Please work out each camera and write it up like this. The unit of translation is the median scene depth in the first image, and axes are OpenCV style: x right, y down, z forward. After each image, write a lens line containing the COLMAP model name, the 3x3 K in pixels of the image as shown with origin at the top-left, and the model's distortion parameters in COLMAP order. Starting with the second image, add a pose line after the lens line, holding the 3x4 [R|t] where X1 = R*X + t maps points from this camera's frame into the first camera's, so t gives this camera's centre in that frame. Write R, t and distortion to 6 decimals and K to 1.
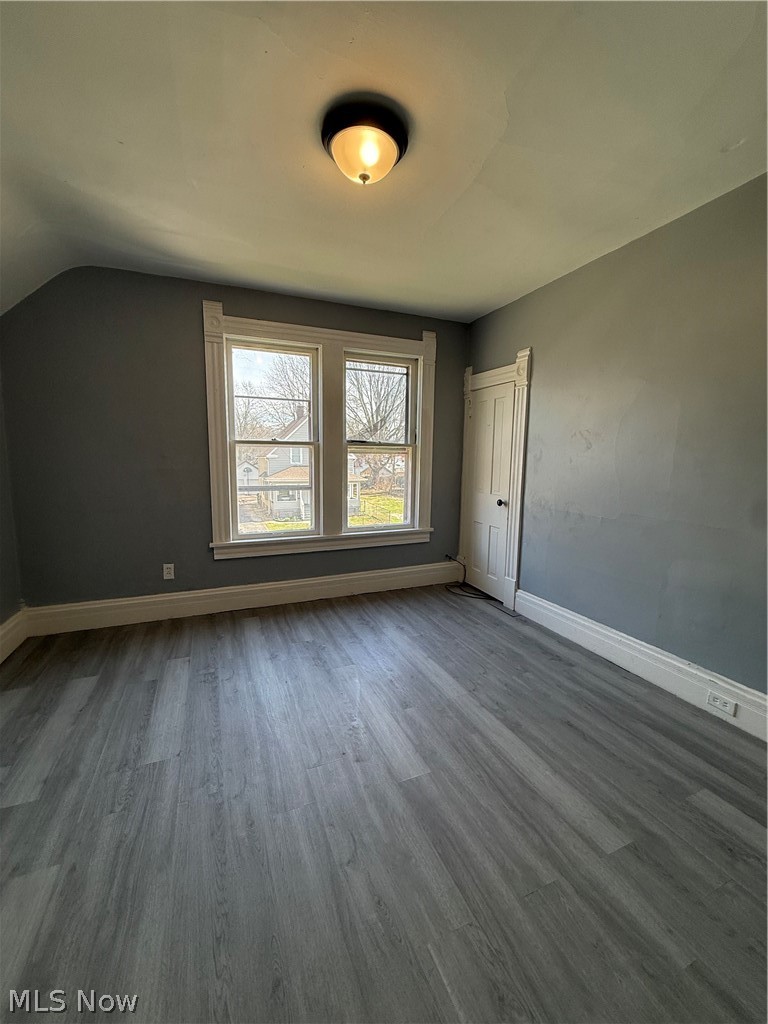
lens RADIAL K [[407.0, 0, 386.9], [0, 407.0, 514.8], [0, 0, 1]] dist [0.000307, 0.000526]
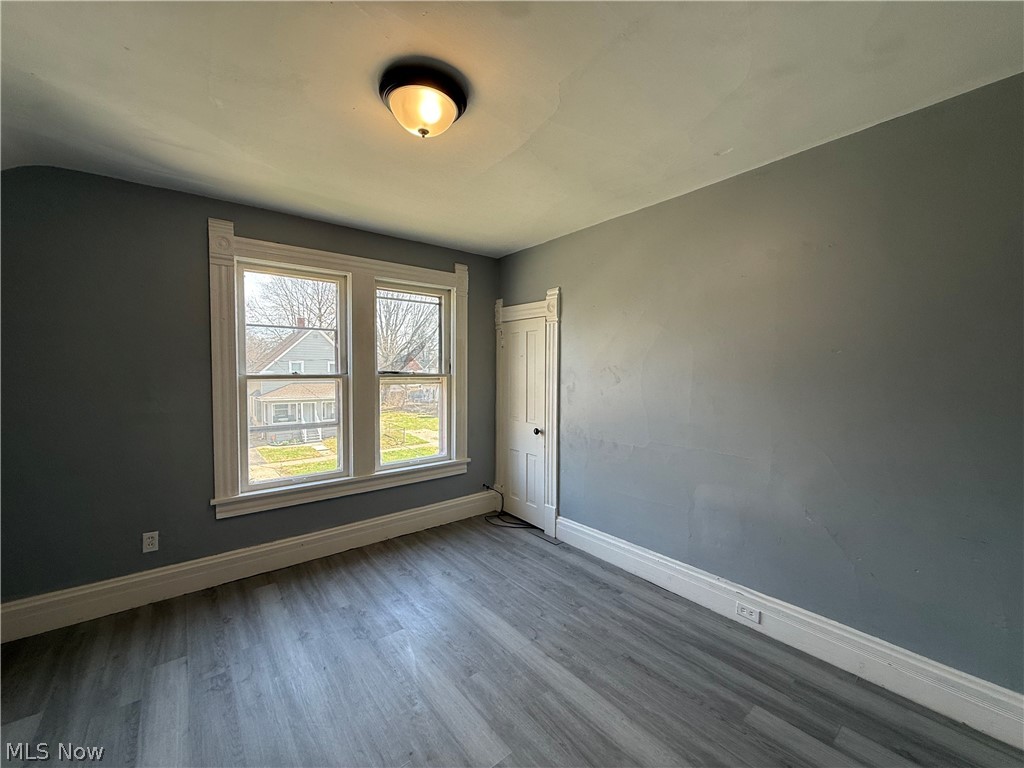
lens RADIAL K [[407.0, 0, 508.8], [0, 407.0, 388.6], [0, 0, 1]] dist [0.000307, 0.000526]
pose [[0.962656, -0.018921, 0.270064, -0.079110], [0.043351, 0.995456, -0.084782, -0.064089], [-0.267233, 0.093323, 0.959102, 0.028101]]
